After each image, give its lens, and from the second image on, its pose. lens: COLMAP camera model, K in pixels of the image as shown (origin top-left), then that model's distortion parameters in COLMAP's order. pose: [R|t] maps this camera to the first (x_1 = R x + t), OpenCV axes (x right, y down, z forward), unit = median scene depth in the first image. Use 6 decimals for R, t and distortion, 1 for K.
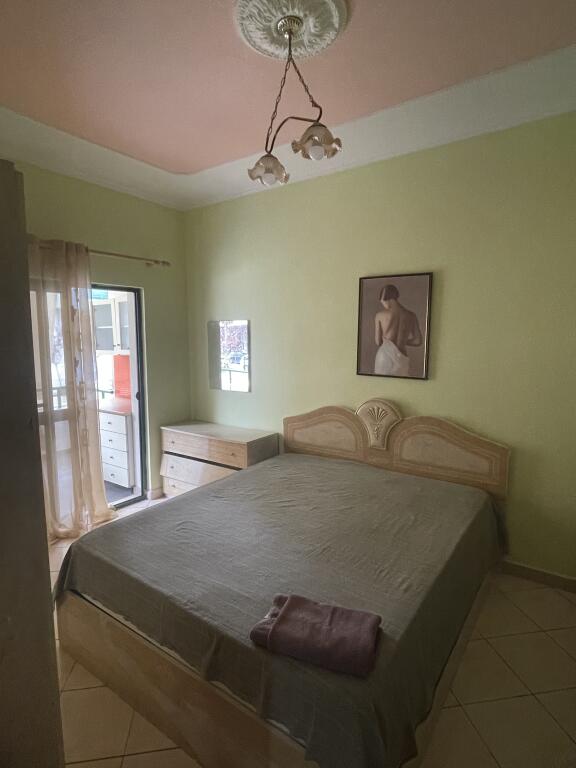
lens RADIAL K [[416.4, 0, 291.1], [0, 416.4, 379.6], [0, 0, 1]] dist [-0.002150, 0.002993]
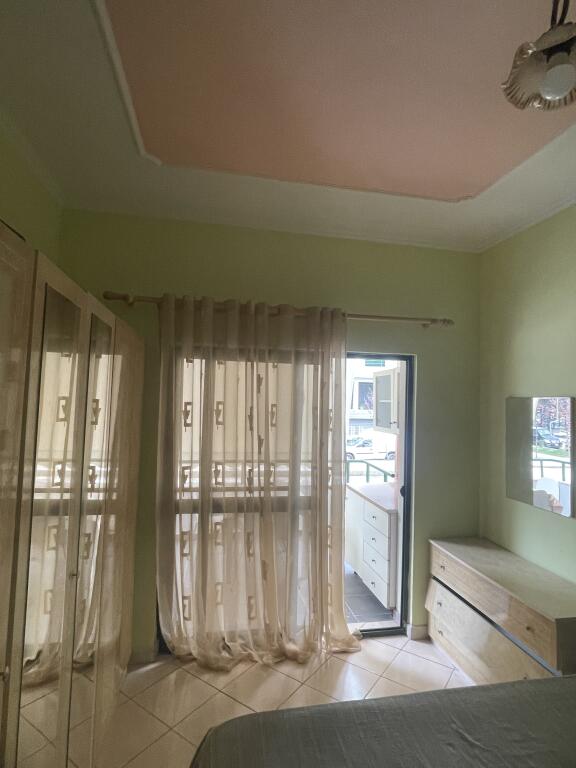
lens RADIAL K [[416.4, 0, 291.6], [0, 416.4, 383.2], [0, 0, 1]] dist [-0.002150, 0.002993]
pose [[0.720427, -0.003434, -0.693523, 0.031612], [-0.102837, 0.988404, -0.111720, -0.078241], [0.685864, 0.151806, 0.711720, 0.408743]]
